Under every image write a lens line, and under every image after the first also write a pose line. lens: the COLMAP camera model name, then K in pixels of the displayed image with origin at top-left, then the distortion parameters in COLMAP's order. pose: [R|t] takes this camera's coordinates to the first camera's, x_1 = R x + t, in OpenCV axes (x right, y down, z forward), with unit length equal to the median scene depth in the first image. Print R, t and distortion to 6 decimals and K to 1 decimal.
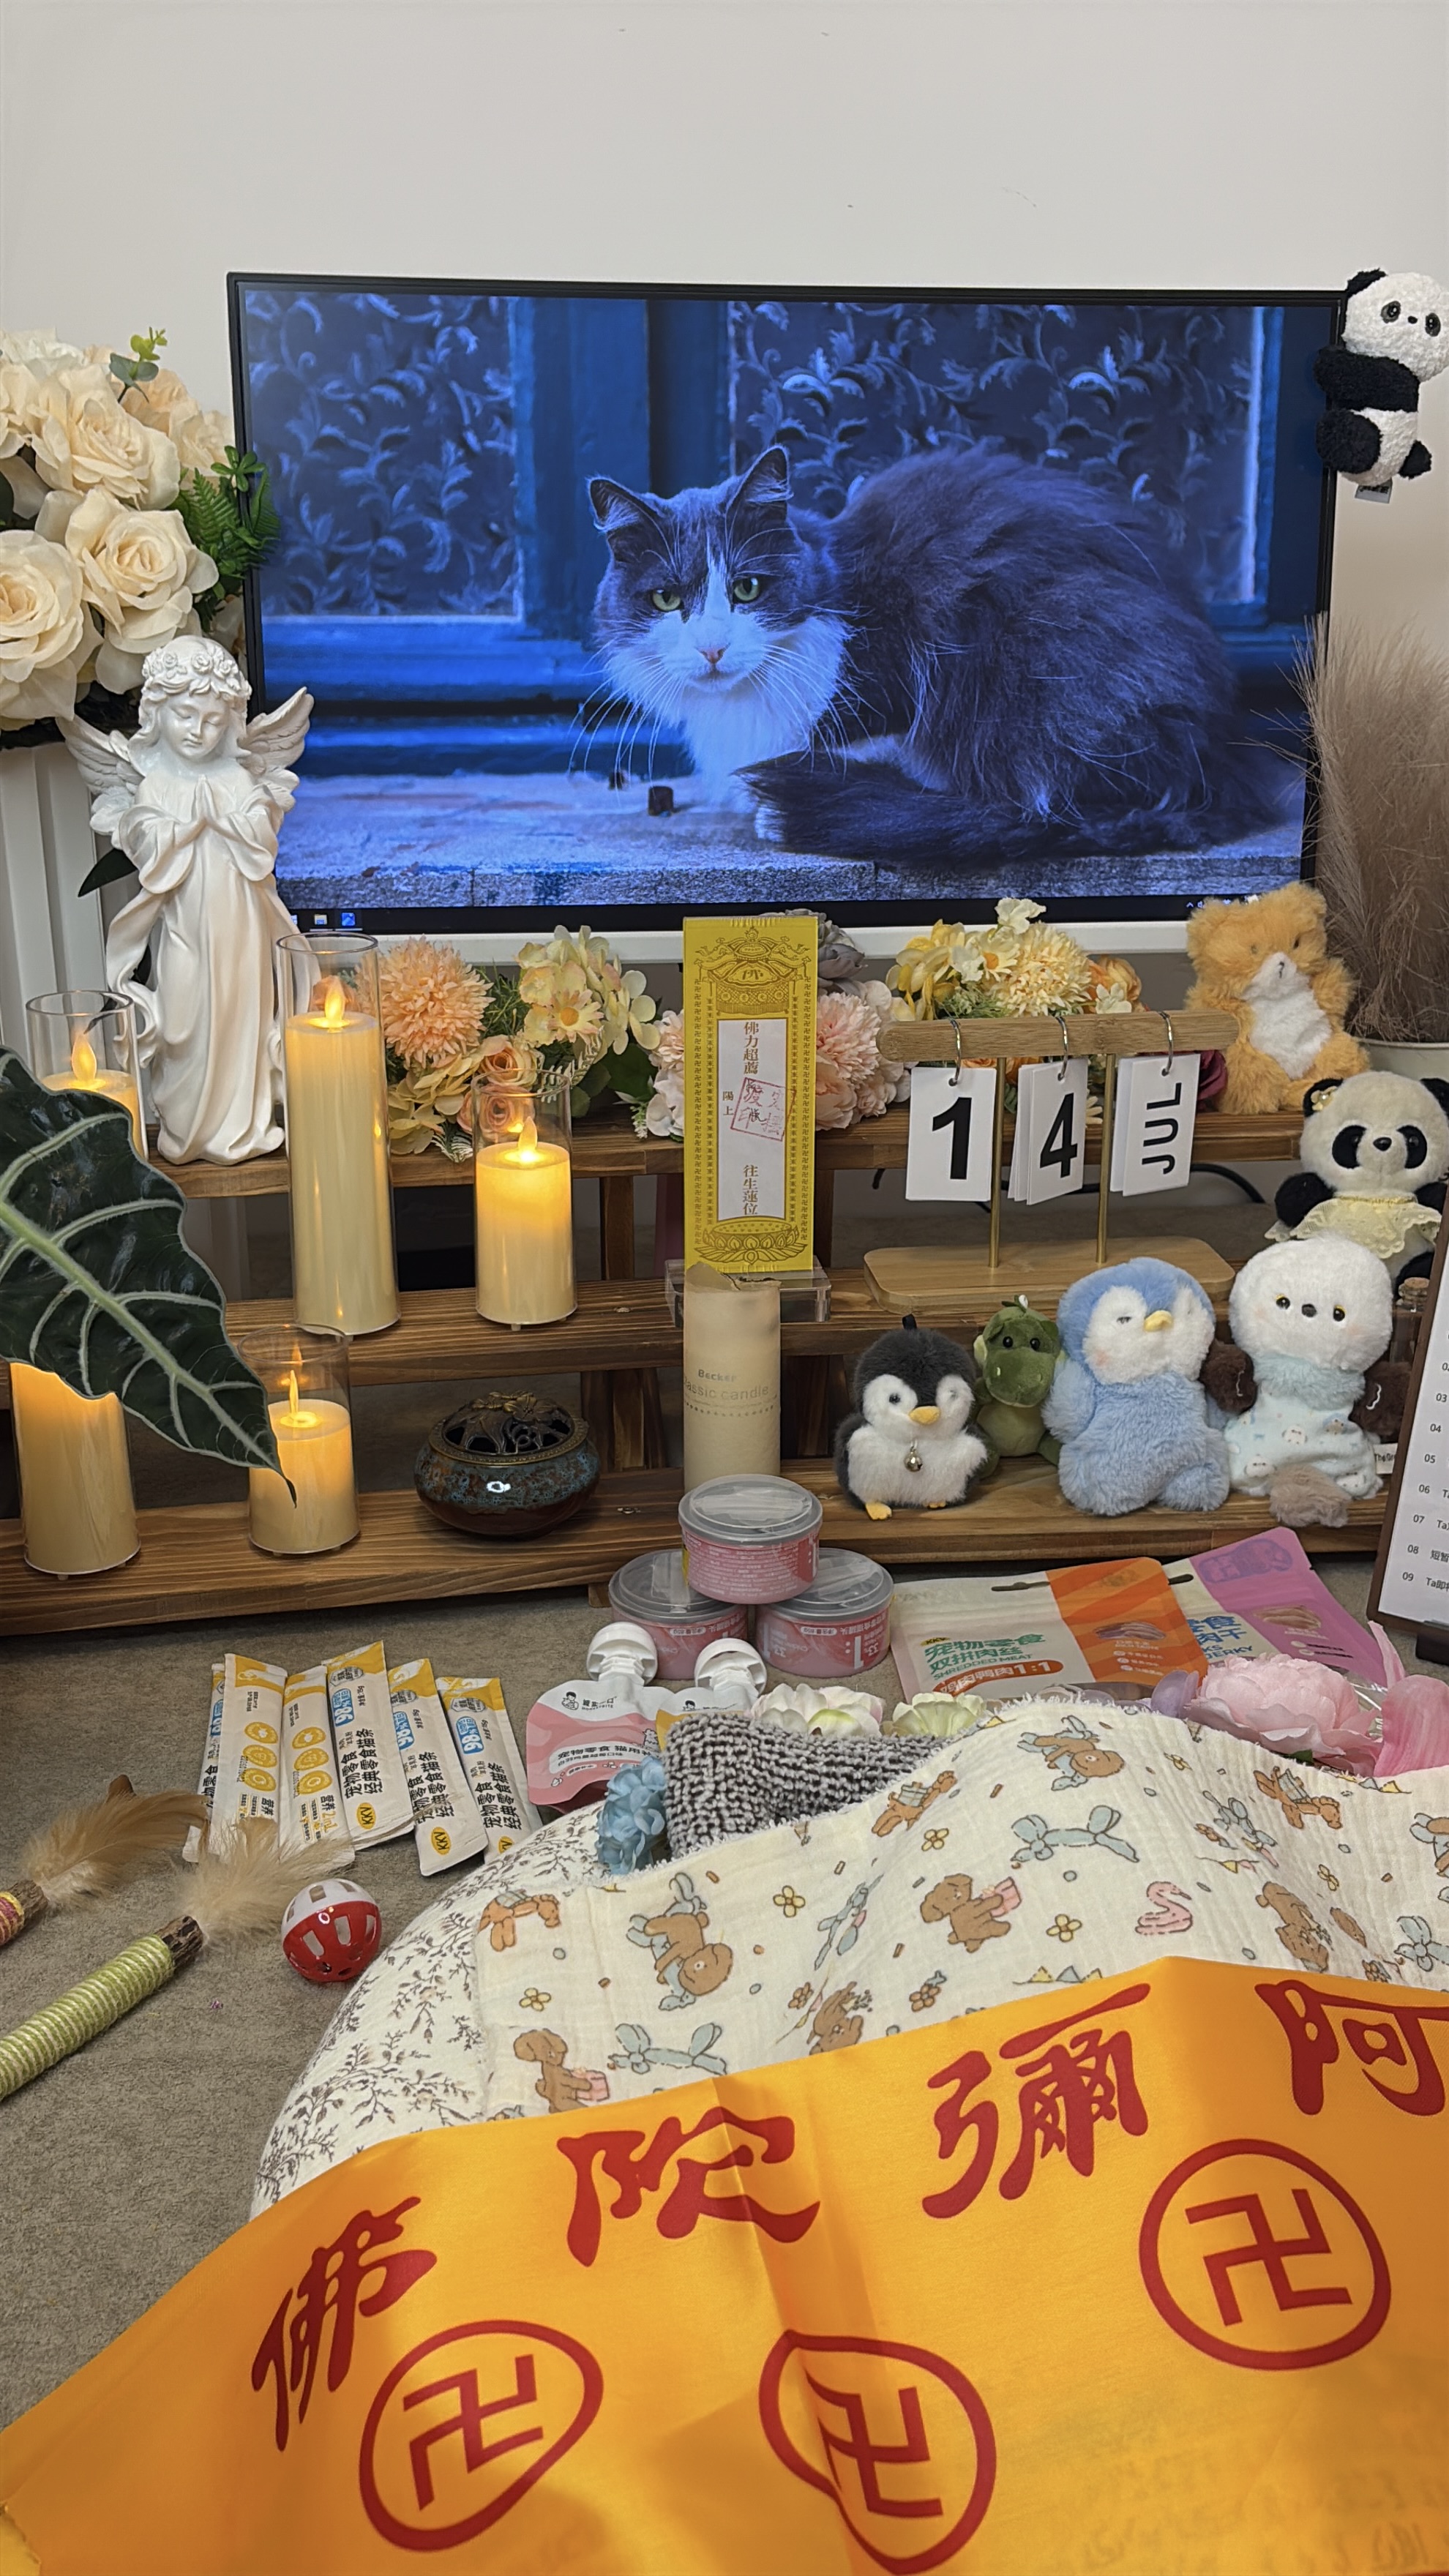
lens RADIAL K [[2408.5, 0, 732.1], [0, 2408.5, 1312.2], [0, 0, 1]] dist [0.200943, -0.724269]
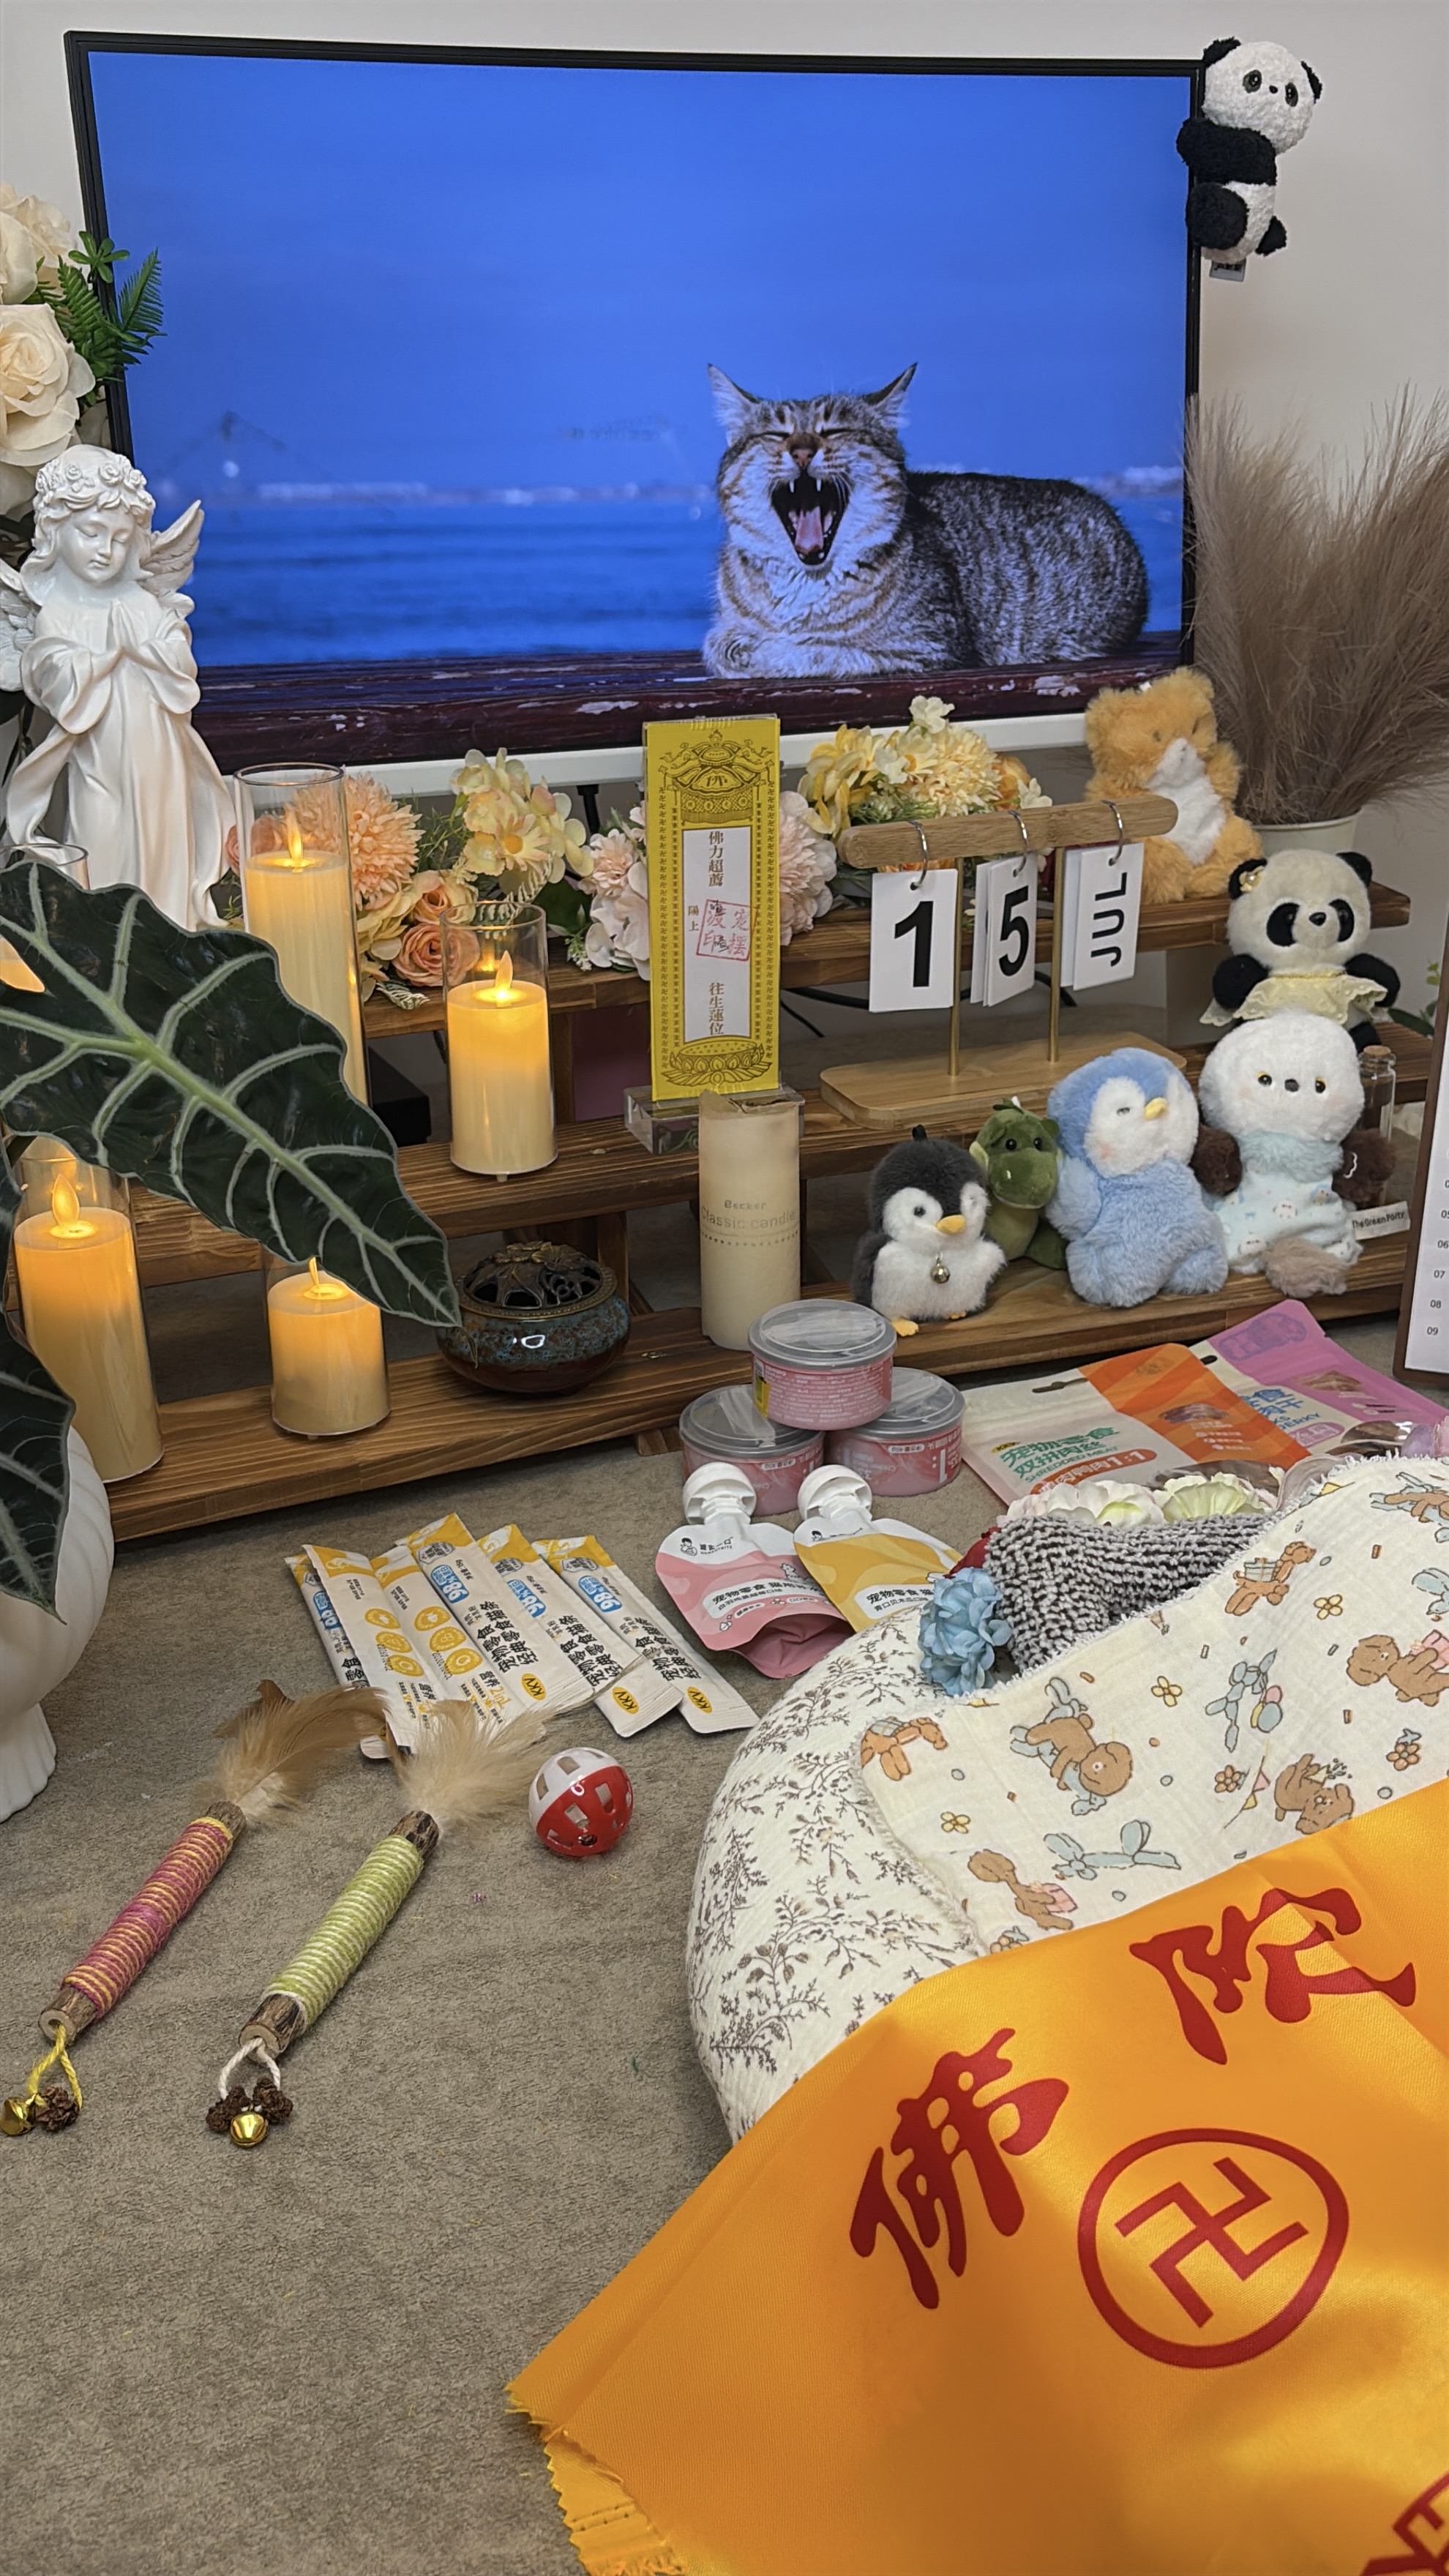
lens RADIAL K [[2416.3, 0, 724.5], [0, 2416.3, 1288.0], [0, 0, 1]] dist [0.210455, -0.736430]
pose [[0.973255, -0.102211, 0.205738, -0.212105], [0.093576, 0.994290, 0.051298, 0.009066], [-0.209806, -0.030674, 0.977262, 0.053221]]
